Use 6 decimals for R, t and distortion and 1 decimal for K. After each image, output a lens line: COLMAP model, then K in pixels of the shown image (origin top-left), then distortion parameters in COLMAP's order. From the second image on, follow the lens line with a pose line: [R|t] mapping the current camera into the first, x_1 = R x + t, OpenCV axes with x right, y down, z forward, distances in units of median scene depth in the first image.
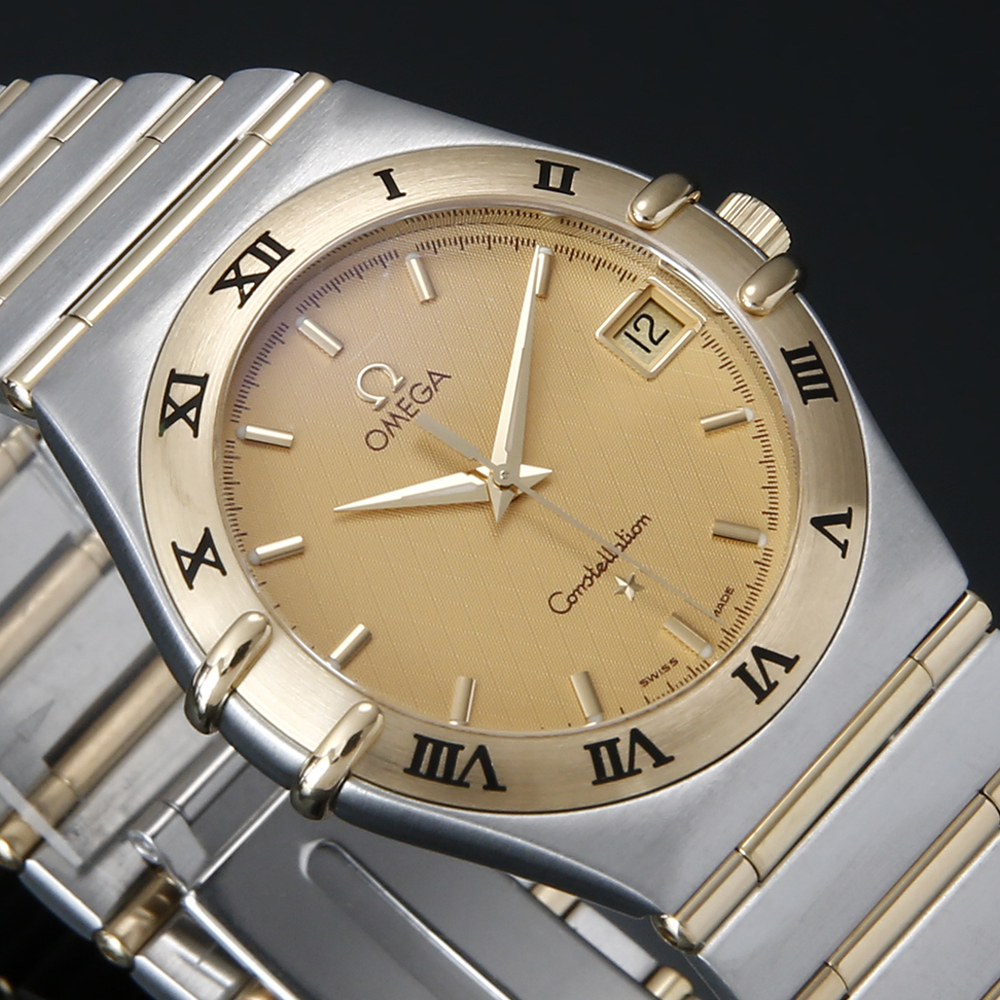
lens RADIAL K [[6909.1, 0, 500.0], [0, 6909.1, 500.0], [0, 0, 1]] dist [0.392520, -33.491863]
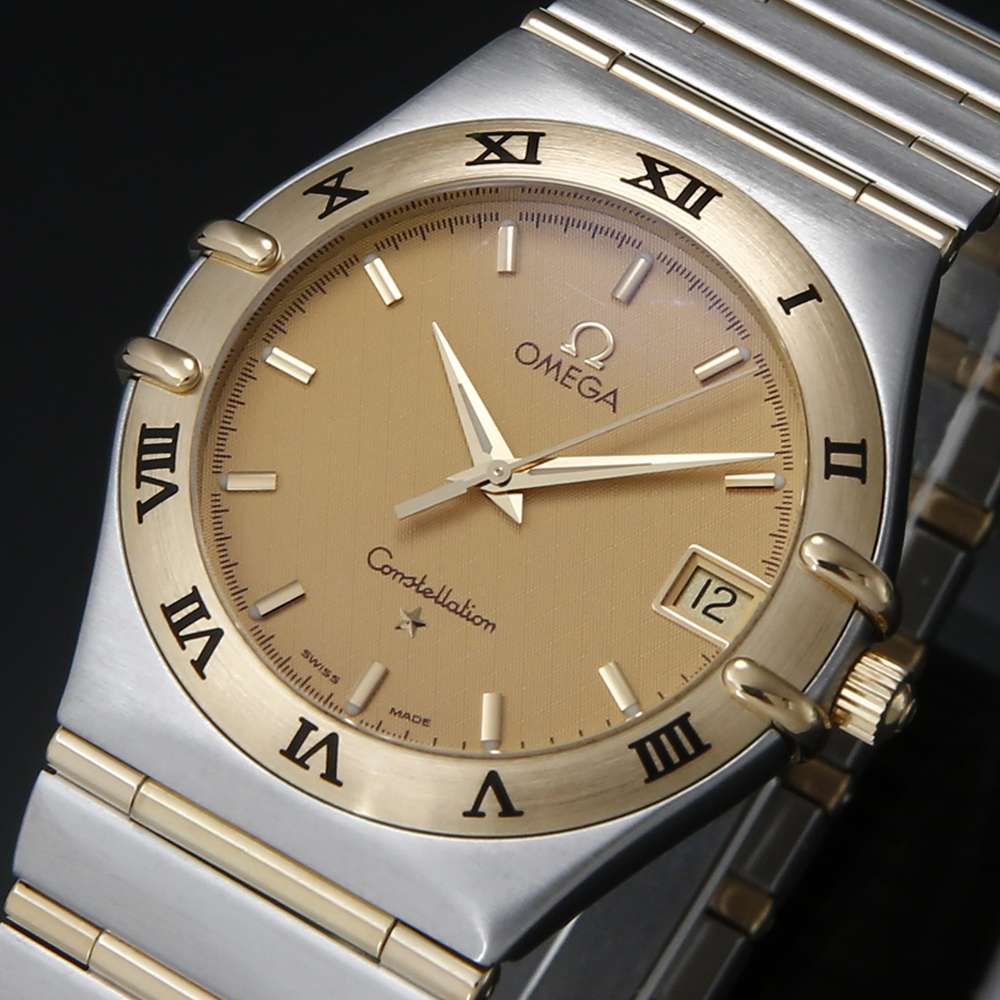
lens RADIAL K [[6909.1, 0, 500.0], [0, 6909.1, 500.0], [0, 0, 1]] dist [0.392520, -33.491863]
pose [[0.120003, 0.873430, -0.471931, 0.454004], [-0.851554, 0.334928, 0.403335, -0.387038], [0.510348, 0.353473, 0.783965, 0.251667]]
